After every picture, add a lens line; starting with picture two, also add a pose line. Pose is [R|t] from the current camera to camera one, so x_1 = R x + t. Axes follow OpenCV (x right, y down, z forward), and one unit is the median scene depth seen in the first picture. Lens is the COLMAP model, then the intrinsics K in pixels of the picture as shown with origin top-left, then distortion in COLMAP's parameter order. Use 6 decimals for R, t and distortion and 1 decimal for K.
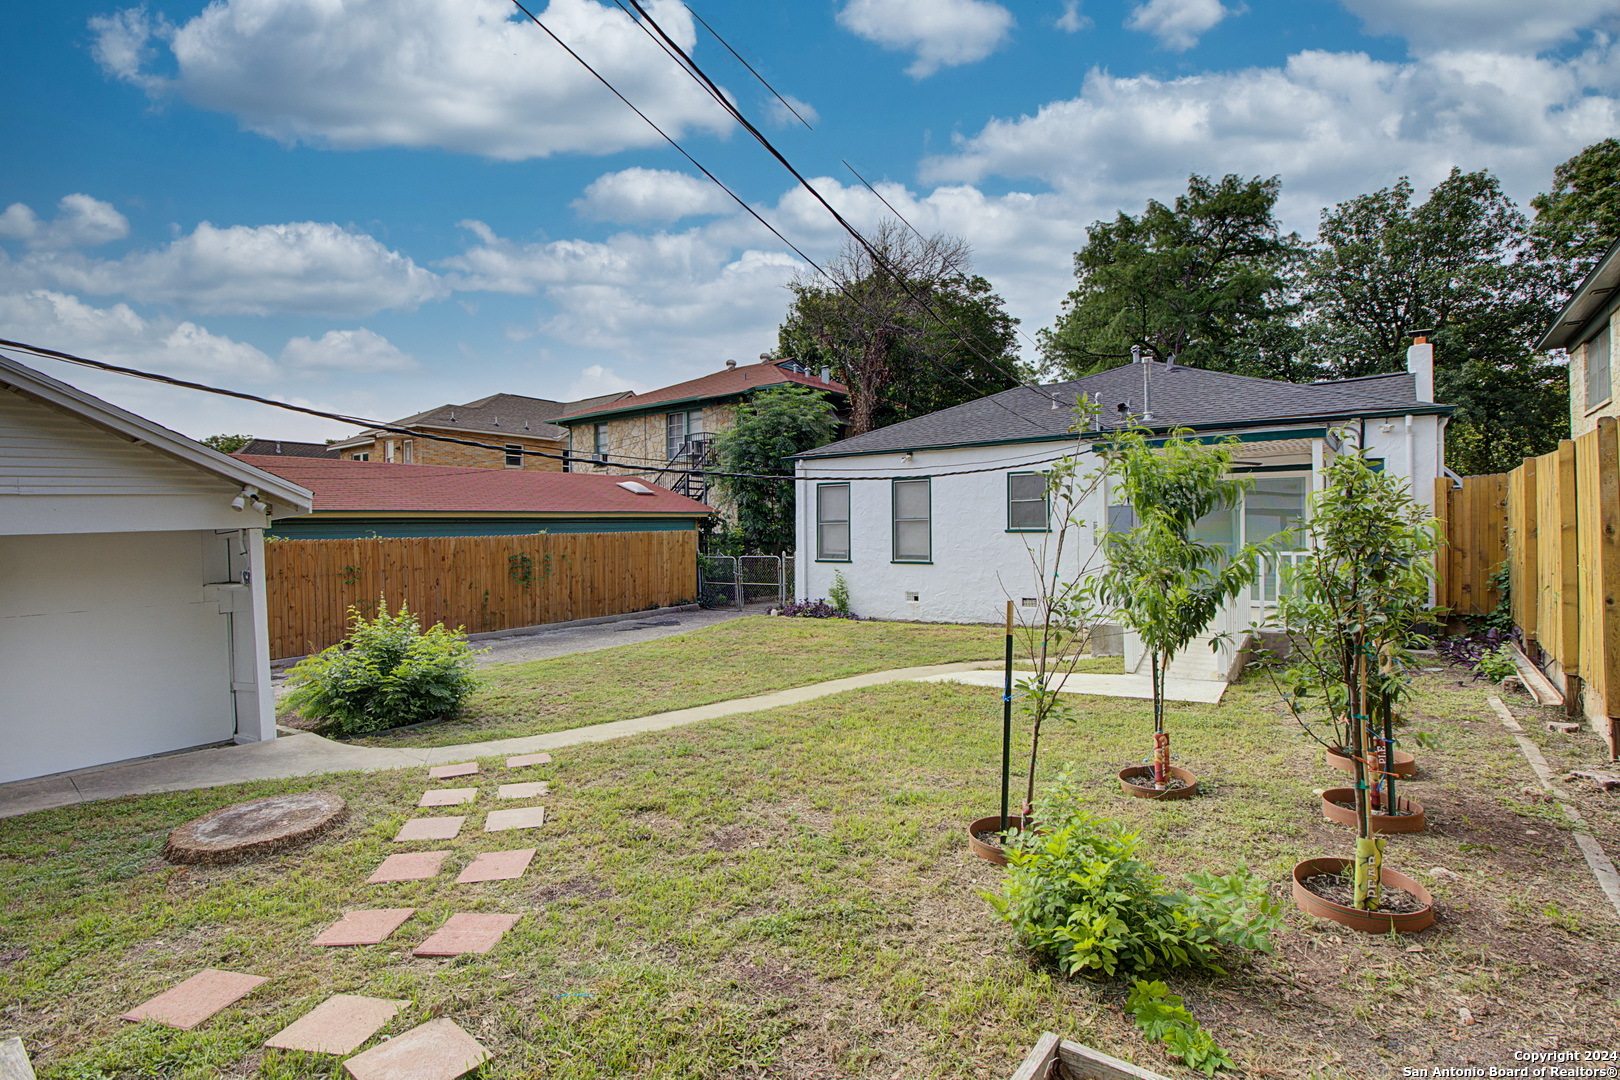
lens RADIAL K [[763.4, 0, 810.3], [0, 763.4, 534.0], [0, 0, 1]] dist [-0.020301, -0.001925]
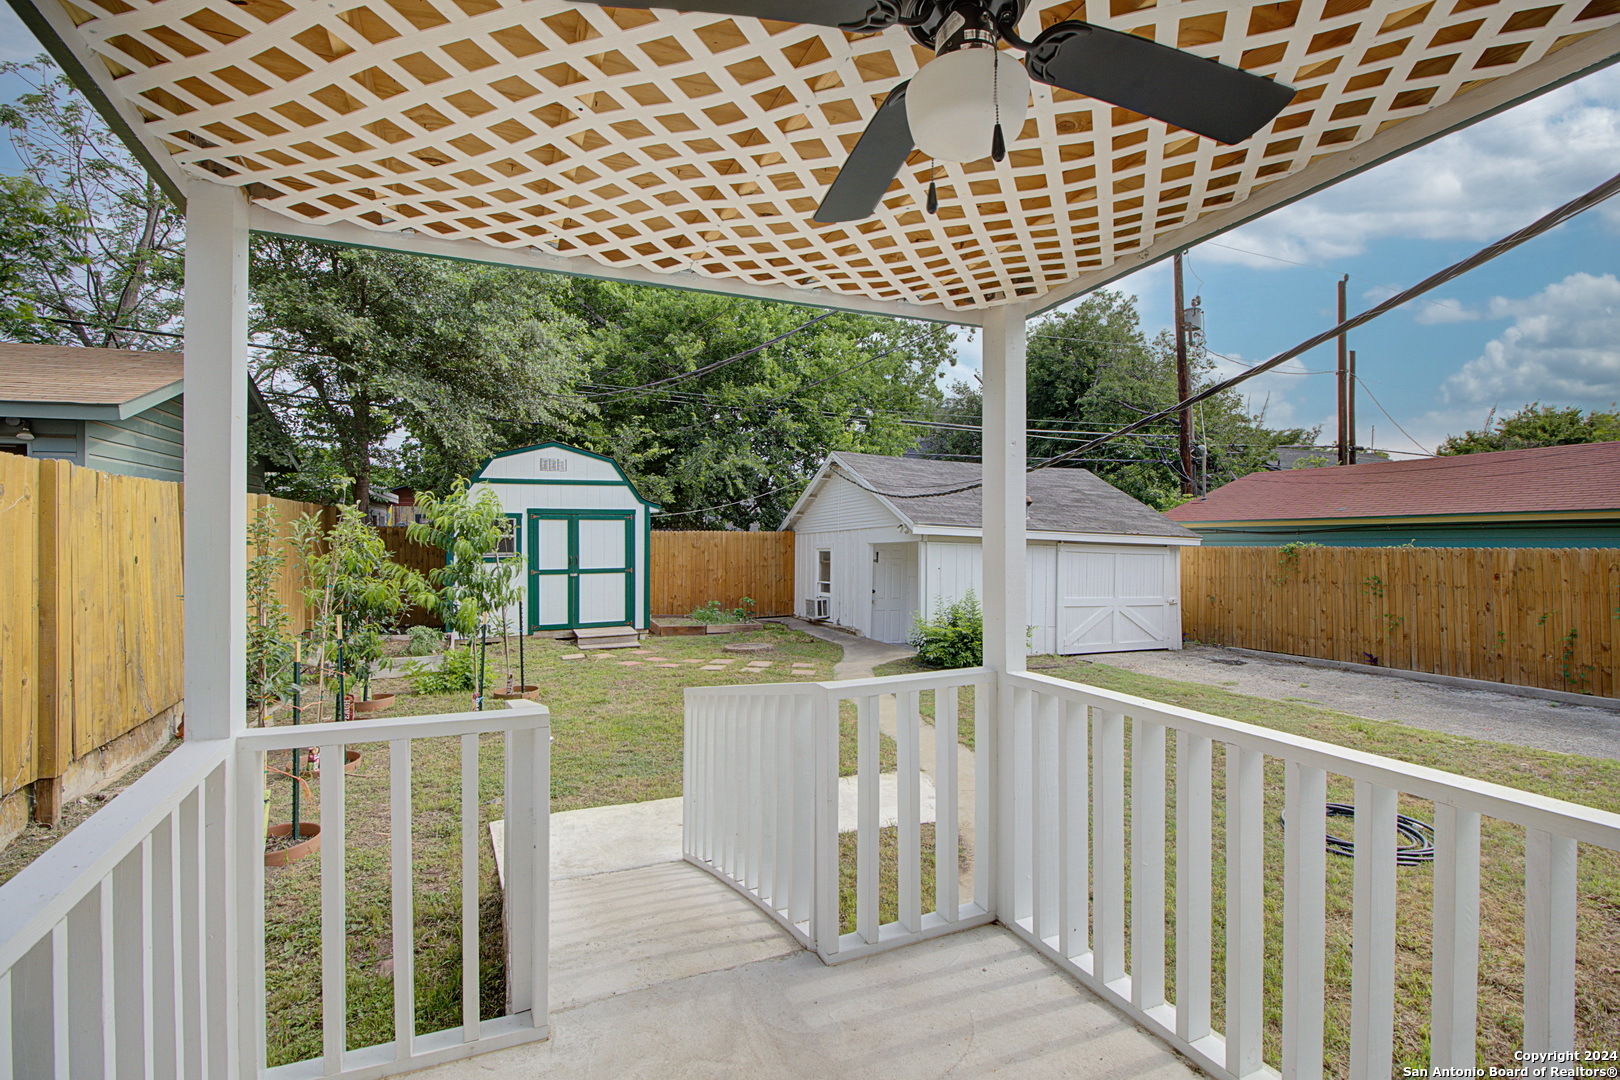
lens RADIAL K [[763.4, 0, 806.7], [0, 763.4, 539.9], [0, 0, 1]] dist [-0.020301, -0.001925]
pose [[-0.493673, 0.014080, -0.869534, 0.533755], [-0.002504, 0.999842, 0.017611, -0.016716], [0.869644, 0.010872, -0.493559, 0.831765]]
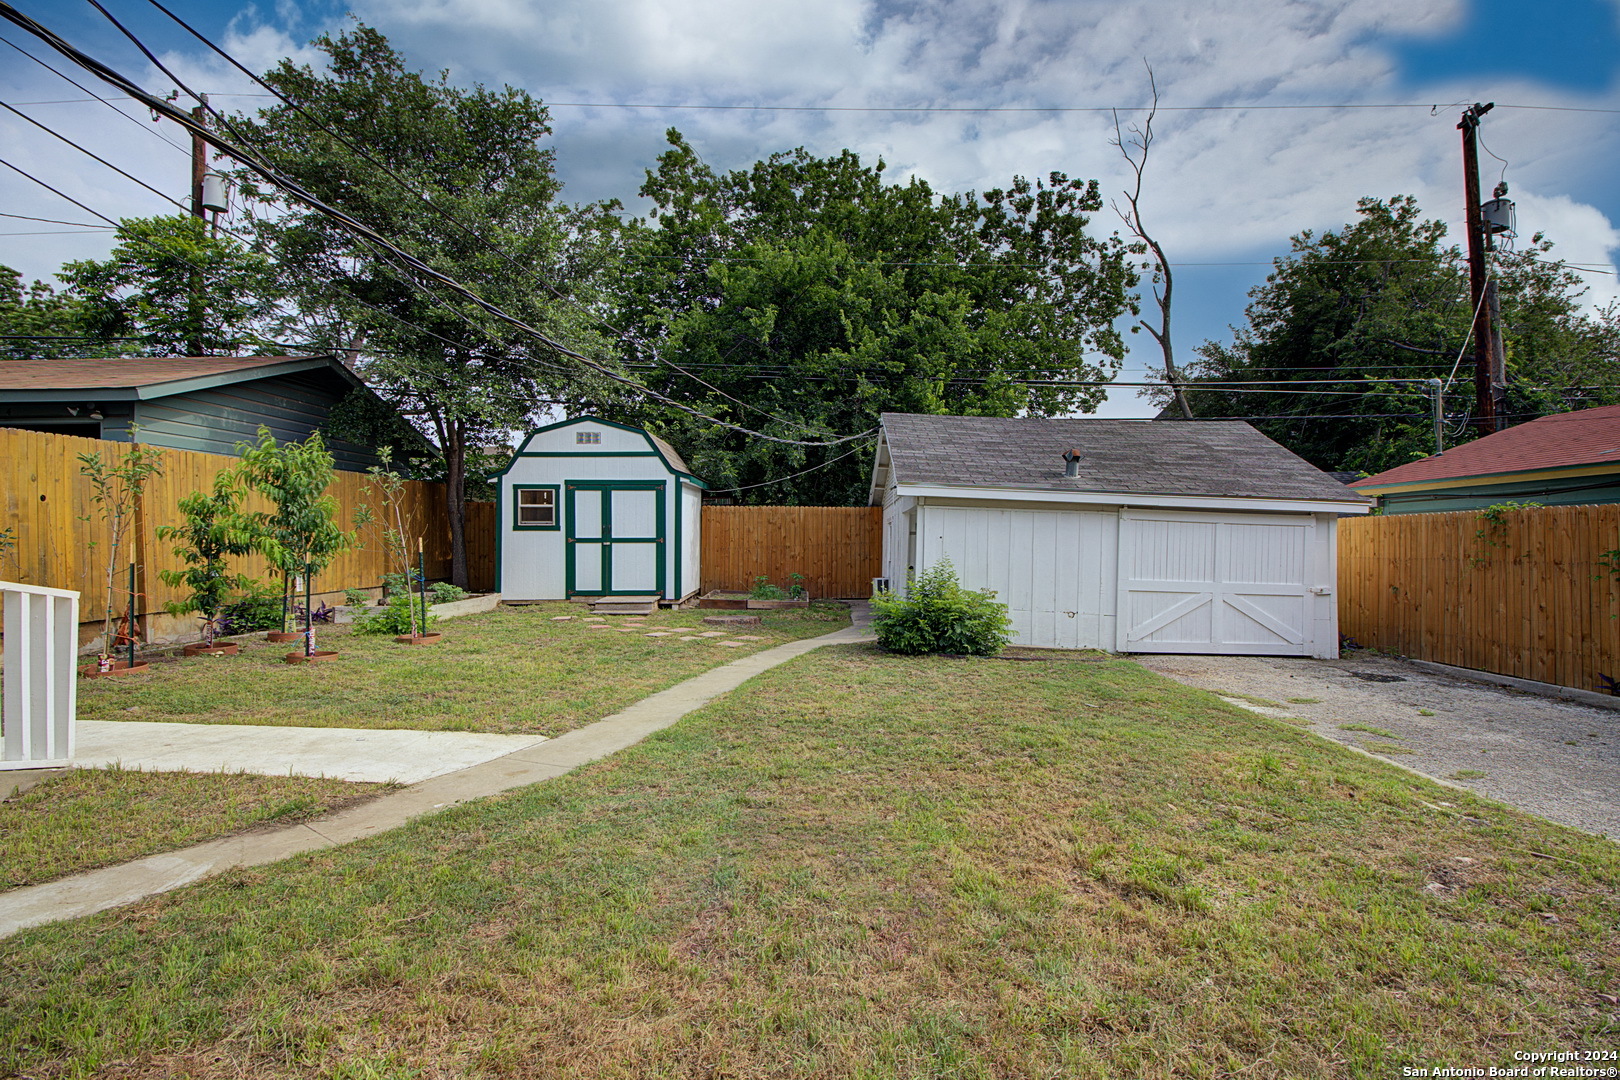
lens RADIAL K [[763.4, 0, 810.9], [0, 763.4, 537.2], [0, 0, 1]] dist [-0.020301, -0.001925]
pose [[-0.803106, 0.005108, -0.595814, 0.214169], [-0.001724, 0.999939, 0.010896, 0.026490], [0.595833, 0.009778, -0.803049, 1.066197]]
